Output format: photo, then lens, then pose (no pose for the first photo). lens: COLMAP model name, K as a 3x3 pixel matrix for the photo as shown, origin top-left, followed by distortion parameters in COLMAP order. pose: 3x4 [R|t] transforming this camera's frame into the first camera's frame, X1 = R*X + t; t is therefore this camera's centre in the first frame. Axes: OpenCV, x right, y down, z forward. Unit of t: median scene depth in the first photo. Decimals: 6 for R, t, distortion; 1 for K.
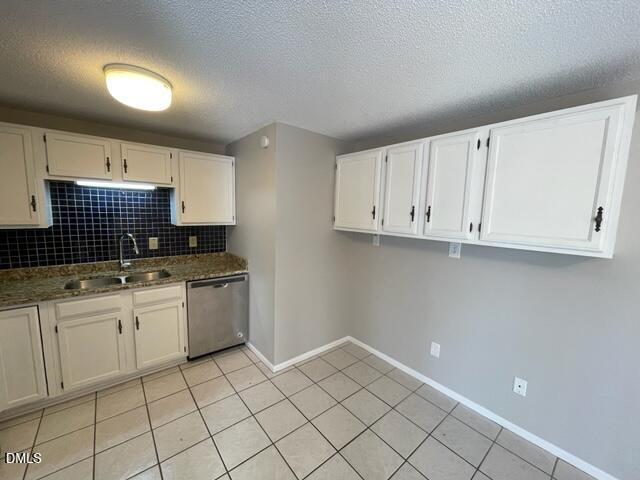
lens RADIAL K [[258.8, 0, 317.2], [0, 258.8, 241.1], [0, 0, 1]] dist [-0.002739, 0.000294]
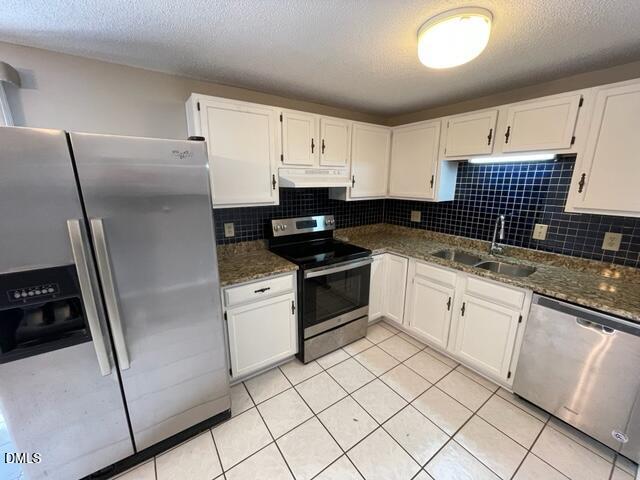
lens RADIAL K [[258.8, 0, 316.8], [0, 258.8, 241.1], [0, 0, 1]] dist [-0.002739, 0.000294]
pose [[-0.086672, 0.203322, -0.975268, 0.200737], [-0.125148, 0.968975, 0.213132, -0.052063], [0.988345, 0.140526, -0.058538, 0.457600]]
